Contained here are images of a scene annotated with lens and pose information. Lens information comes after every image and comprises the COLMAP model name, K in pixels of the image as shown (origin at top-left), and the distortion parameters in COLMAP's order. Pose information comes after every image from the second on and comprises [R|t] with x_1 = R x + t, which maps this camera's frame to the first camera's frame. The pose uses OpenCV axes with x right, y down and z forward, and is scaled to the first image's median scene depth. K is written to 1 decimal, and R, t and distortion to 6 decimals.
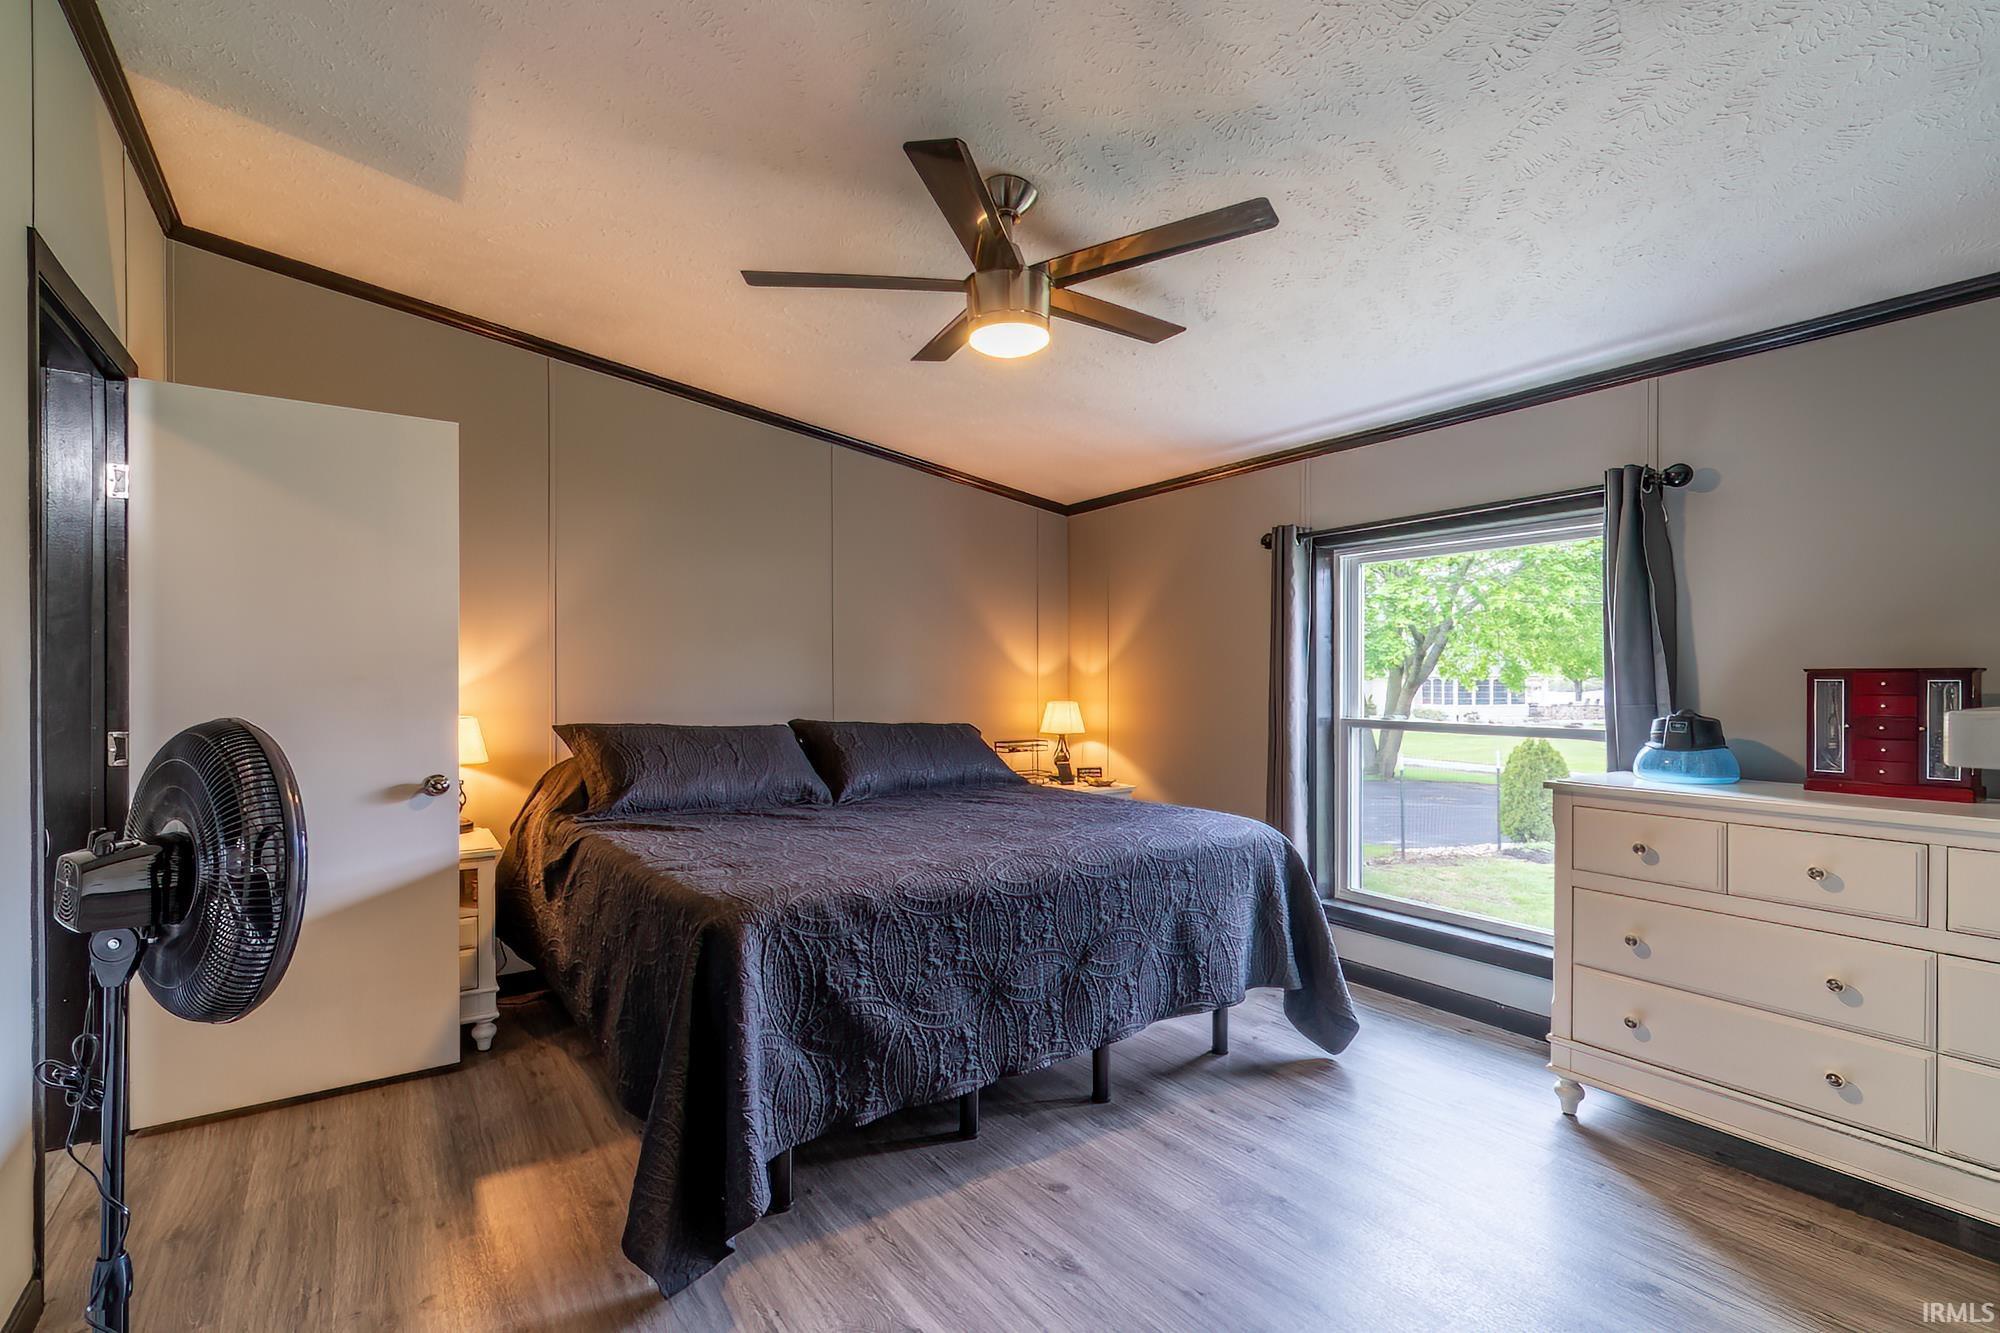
lens RADIAL K [[897.2, 0, 997.5], [0, 897.2, 676.8], [0, 0, 1]] dist [-0.004095, 0.000988]
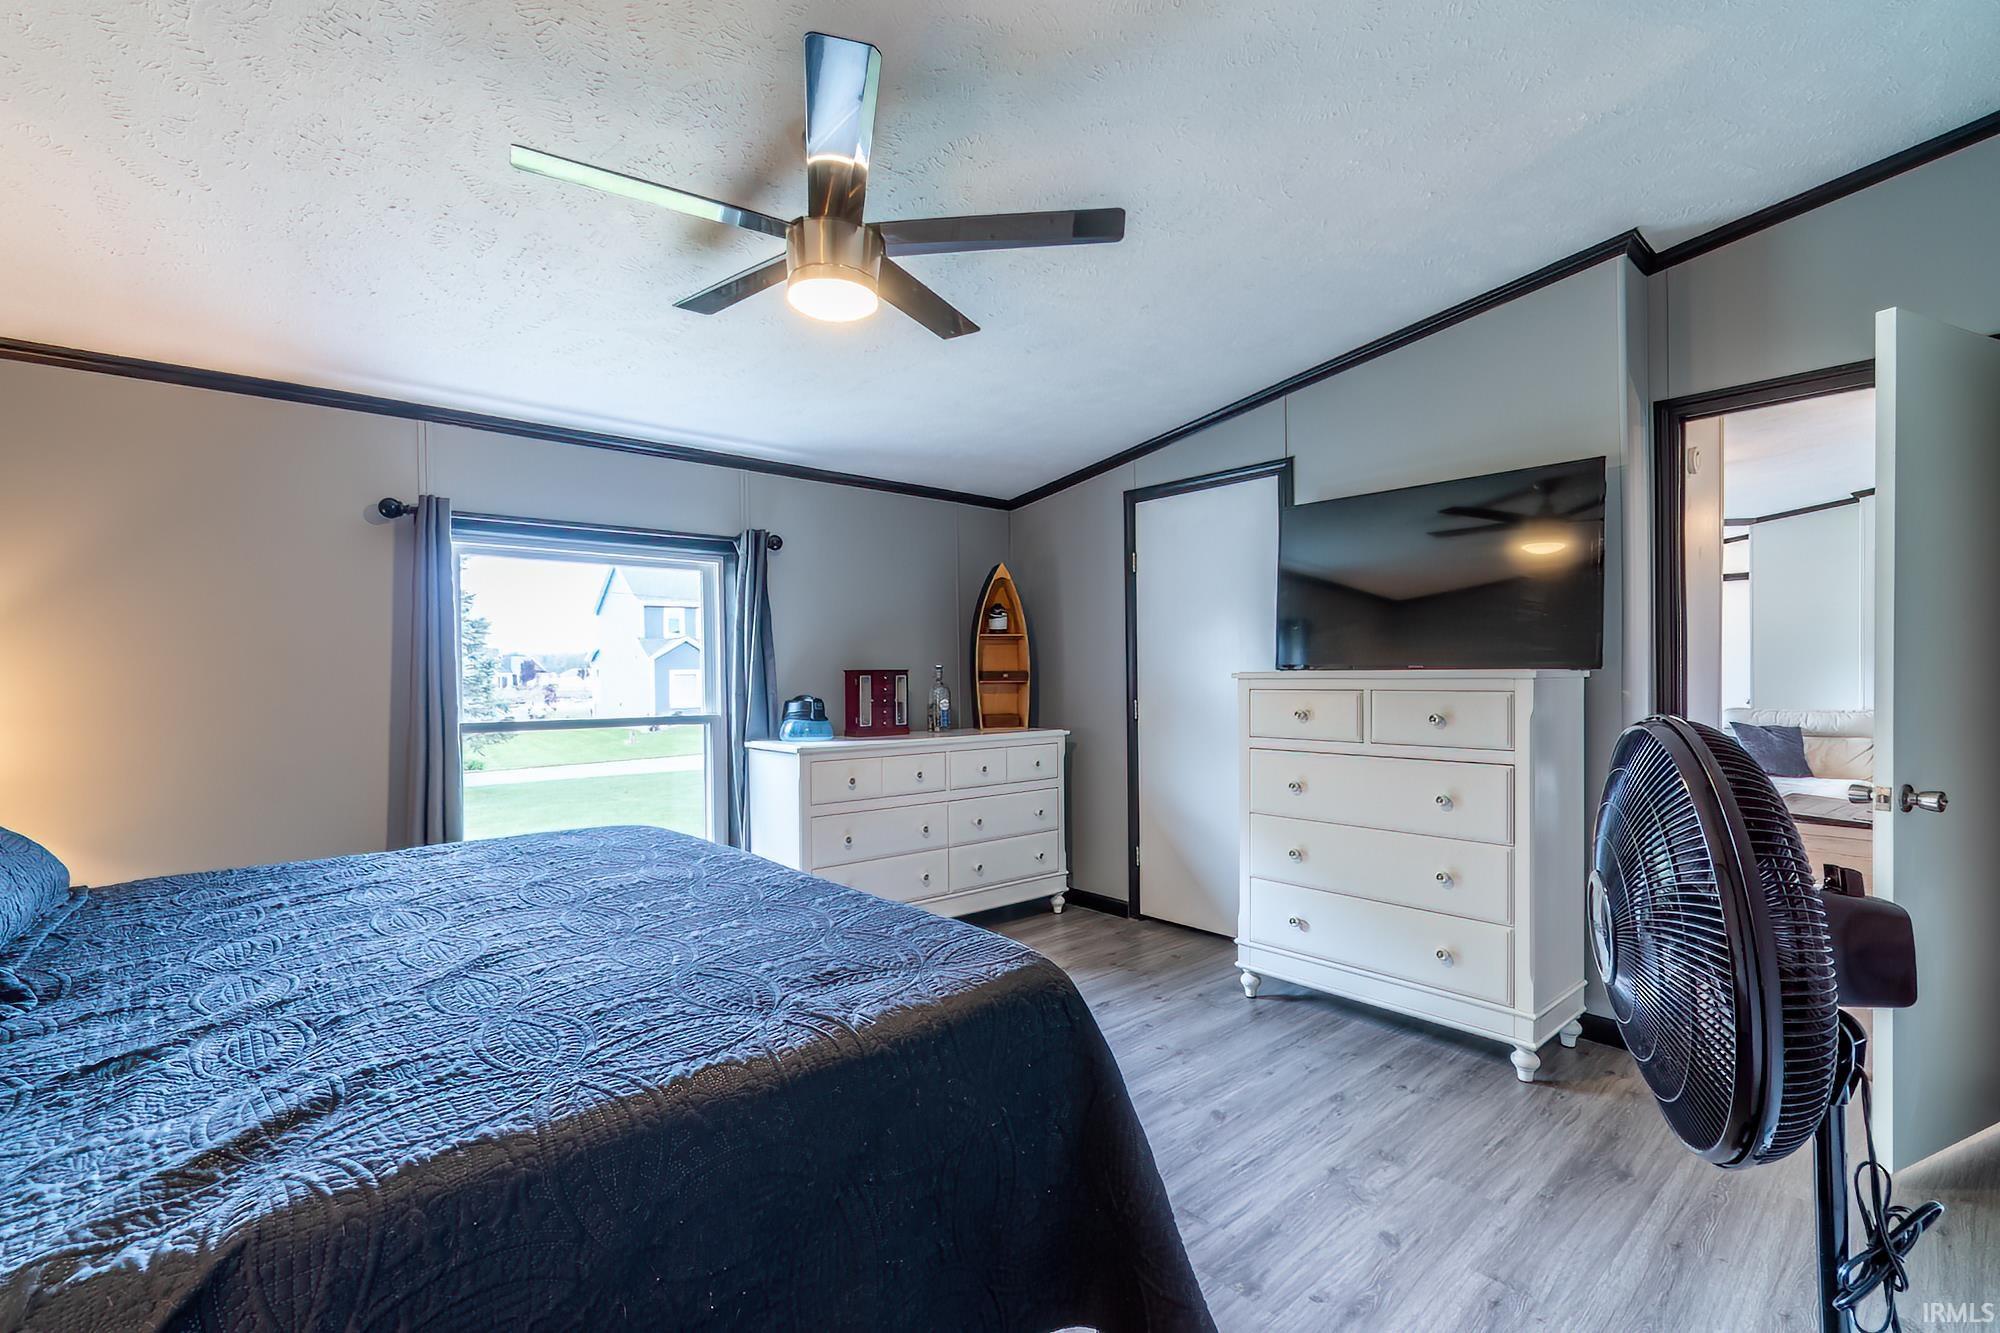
lens RADIAL K [[897.2, 0, 1000.6], [0, 897.2, 665.5], [0, 0, 1]] dist [-0.004095, 0.000988]
pose [[-0.096294, -0.001907, 0.995351, -0.824463], [0.001438, 0.999997, 0.002055, -0.019080], [-0.995352, 0.001629, -0.096291, 0.791365]]
